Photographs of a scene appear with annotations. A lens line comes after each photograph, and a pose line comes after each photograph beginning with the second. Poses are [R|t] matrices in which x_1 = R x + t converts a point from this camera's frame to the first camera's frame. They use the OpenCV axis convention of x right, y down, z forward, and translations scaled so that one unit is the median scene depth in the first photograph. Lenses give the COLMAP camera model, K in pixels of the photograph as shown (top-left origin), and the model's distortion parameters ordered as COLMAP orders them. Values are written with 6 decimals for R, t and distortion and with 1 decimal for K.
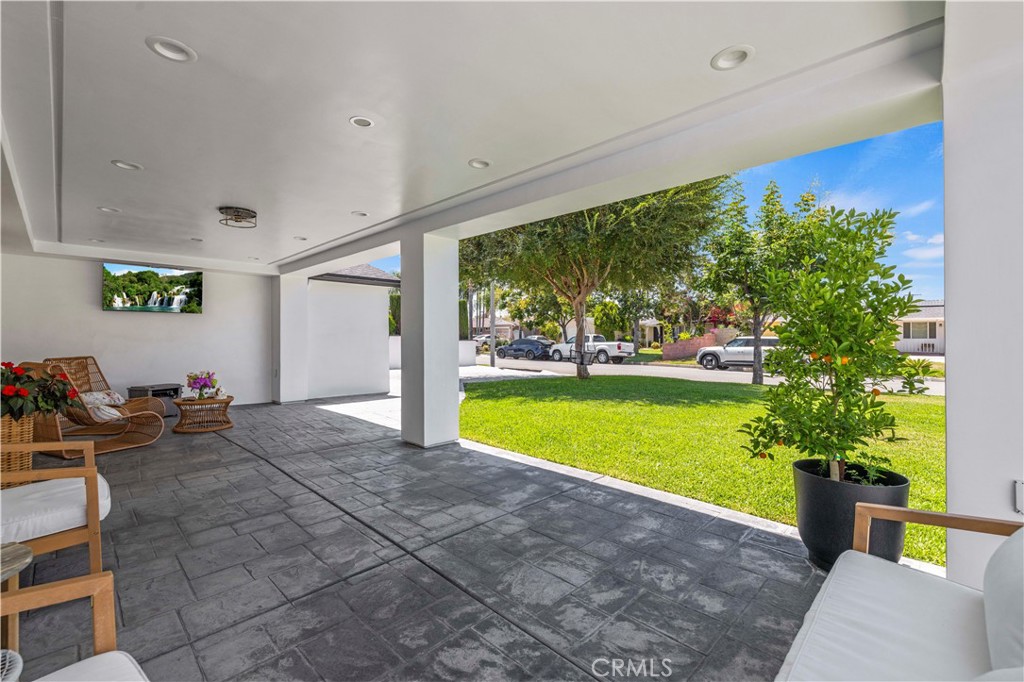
lens RADIAL K [[443.0, 0, 512.0], [0, 443.0, 341.0], [0, 0, 1]] dist [0.000508, -0.000108]
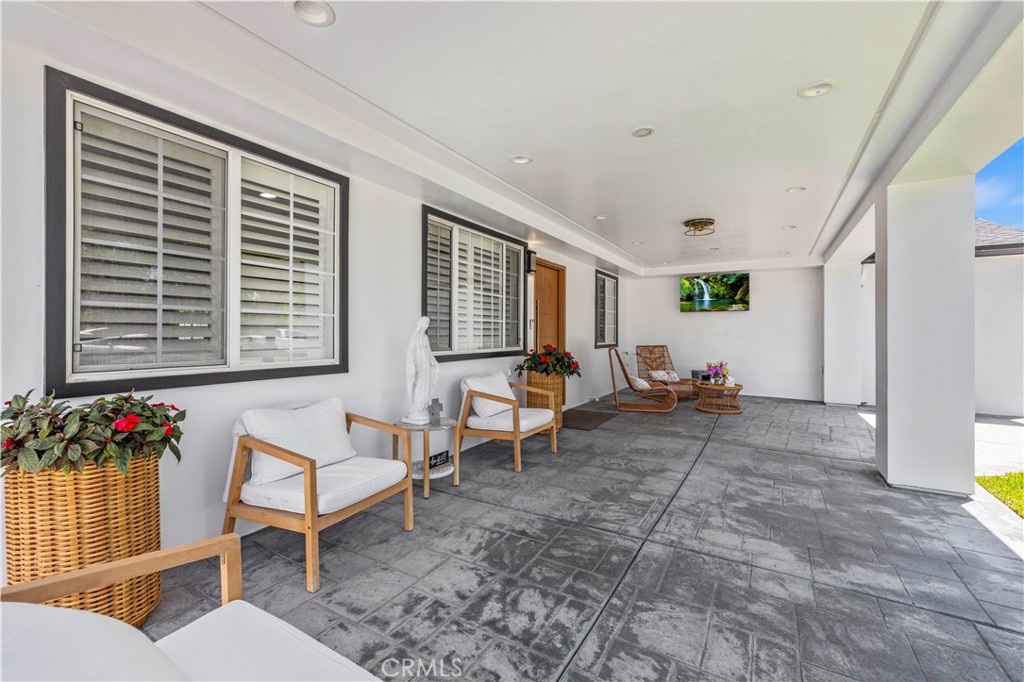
lens RADIAL K [[443.0, 0, 512.0], [0, 443.0, 341.0], [0, 0, 1]] dist [0.000508, -0.000108]
pose [[0.230359, 0.019420, -0.972912, 0.600133], [-0.010882, 0.999790, 0.017380, 0.003739], [0.973045, 0.006584, 0.230522, 0.403693]]
